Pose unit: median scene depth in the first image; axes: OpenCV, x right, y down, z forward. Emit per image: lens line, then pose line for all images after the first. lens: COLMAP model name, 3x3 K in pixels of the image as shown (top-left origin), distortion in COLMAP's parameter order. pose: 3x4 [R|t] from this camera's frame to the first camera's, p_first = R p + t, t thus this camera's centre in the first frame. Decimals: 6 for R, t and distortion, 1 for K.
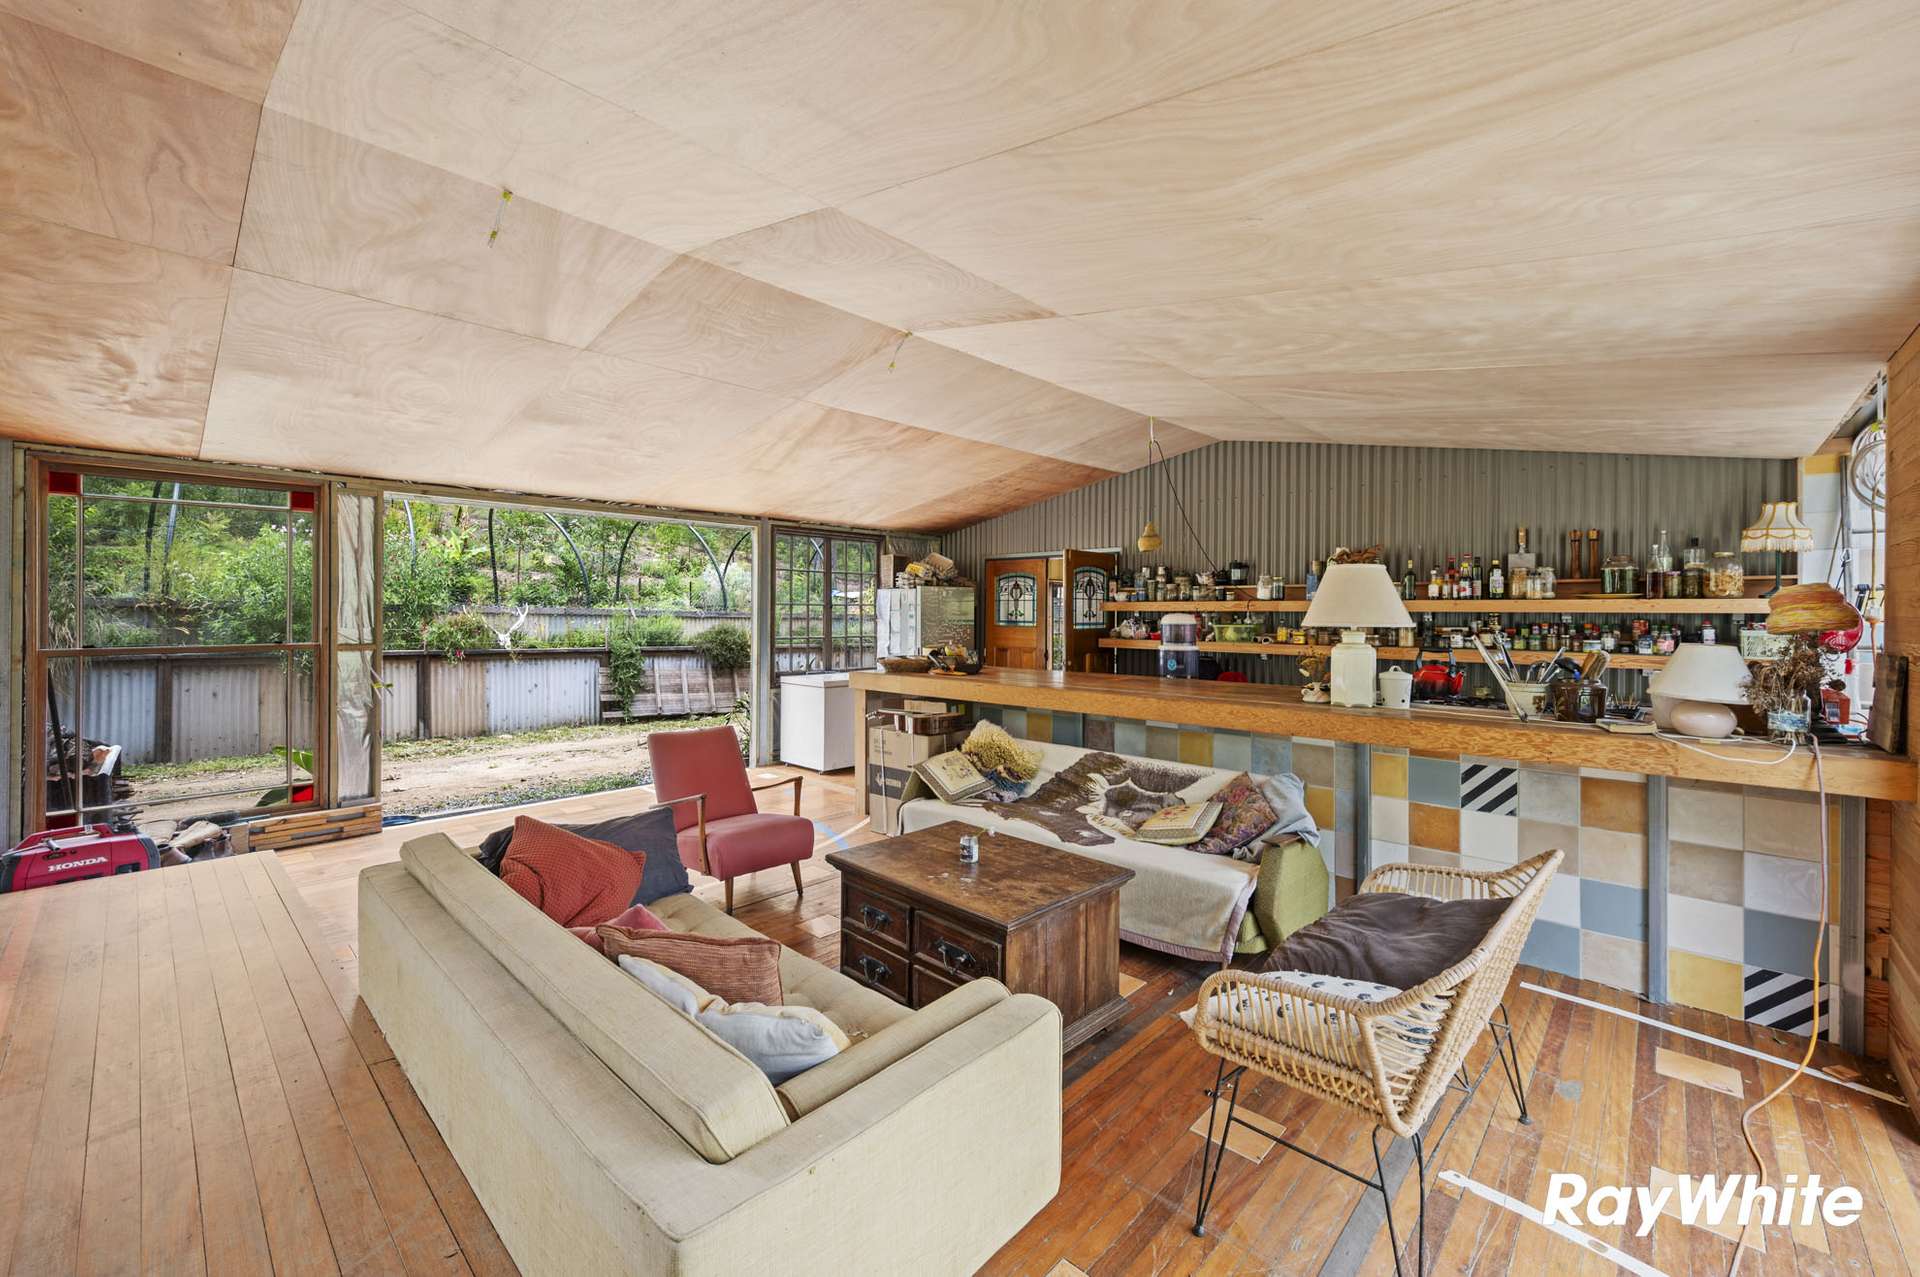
lens RADIAL K [[767.0, 0, 942.5], [0, 767.0, 607.7], [0, 0, 1]] dist [-0.003930, -0.000081]
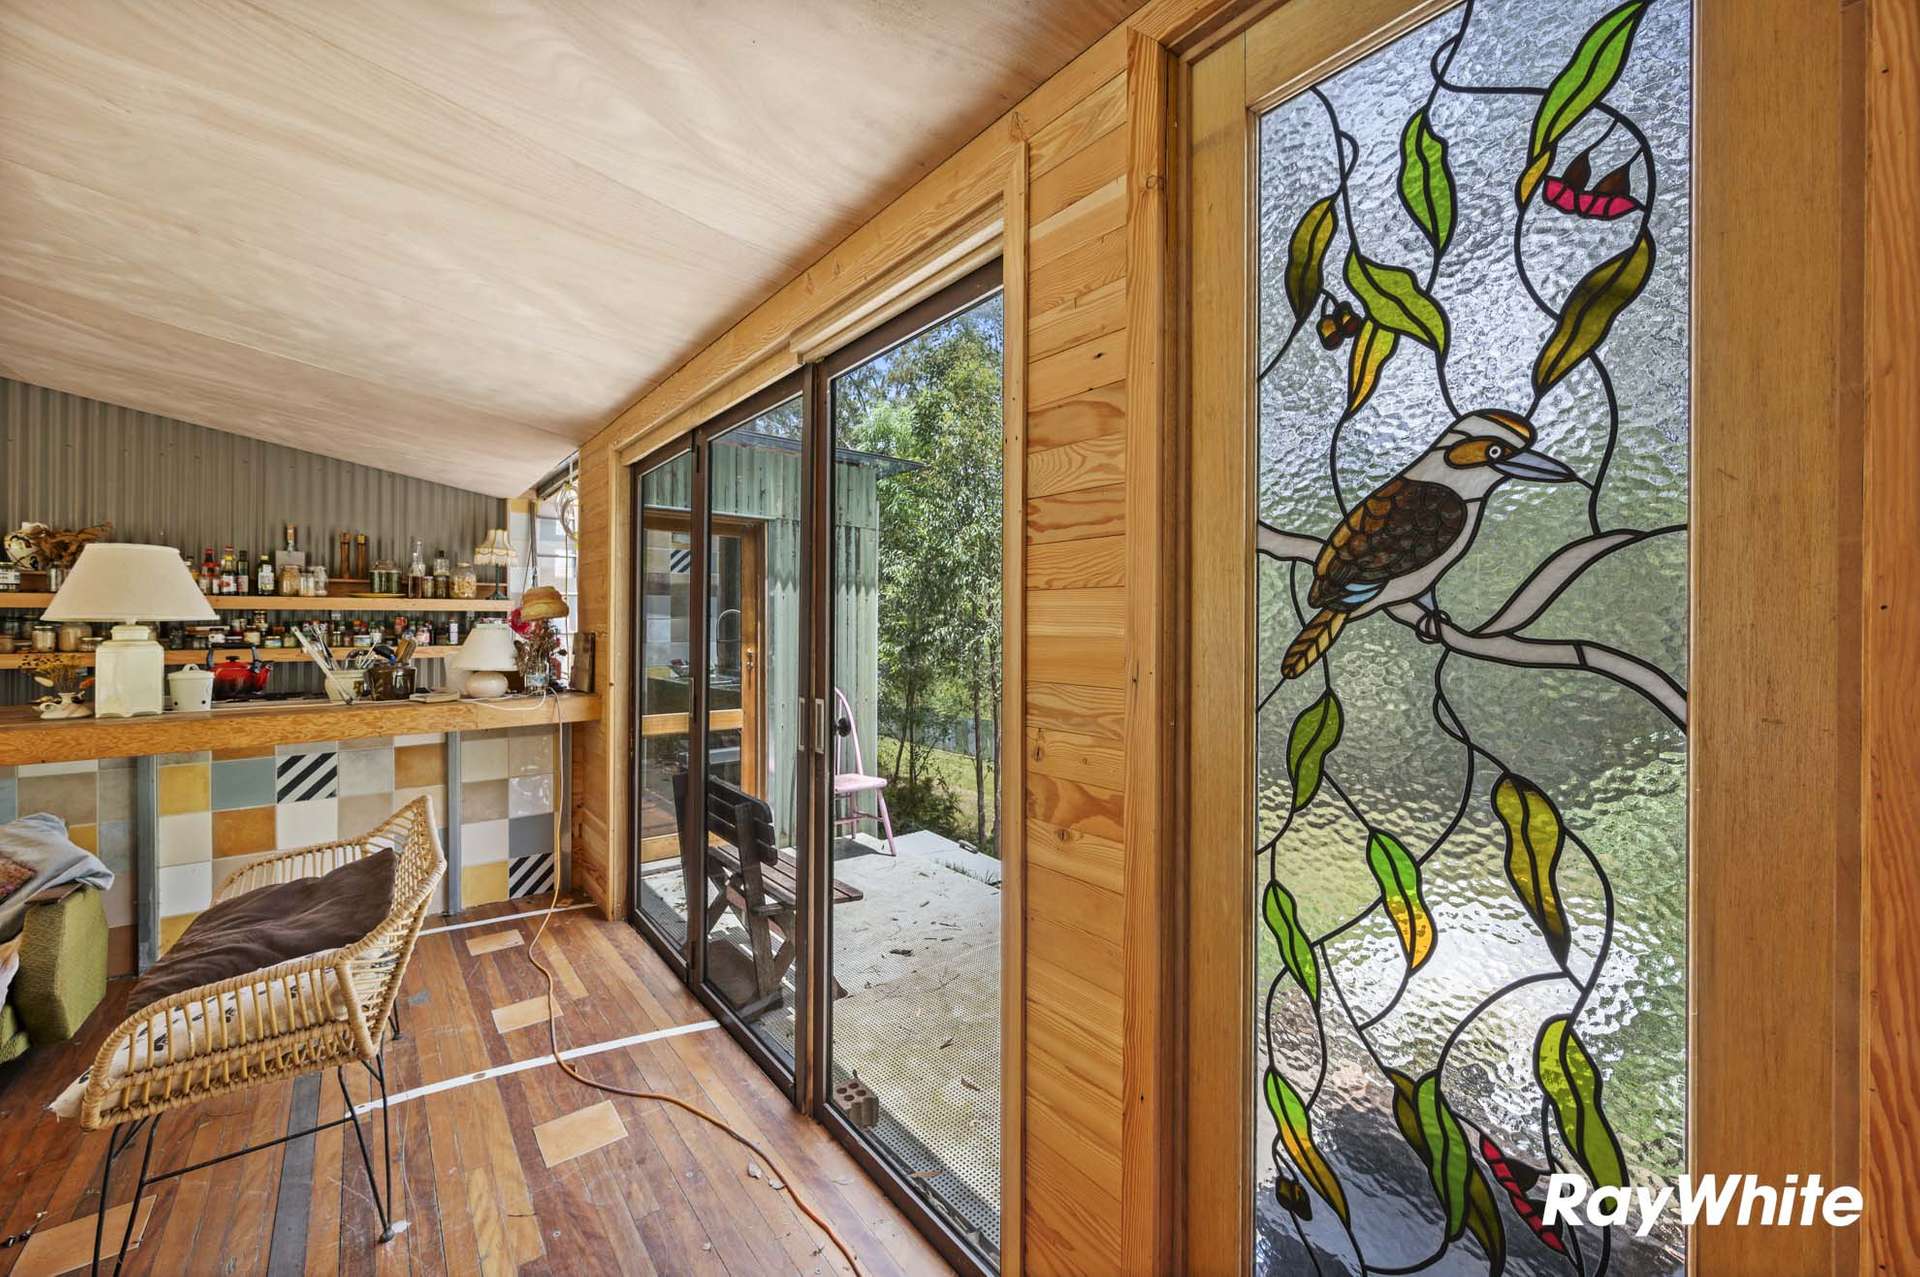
lens RADIAL K [[767.0, 0, 949.2], [0, 767.0, 625.4], [0, 0, 1]] dist [-0.003930, -0.000081]
pose [[0.151602, -0.008003, 0.988409, -0.148449], [-0.006025, 0.999941, 0.009020, 0.018050], [-0.988423, -0.007323, 0.151545, -0.000206]]
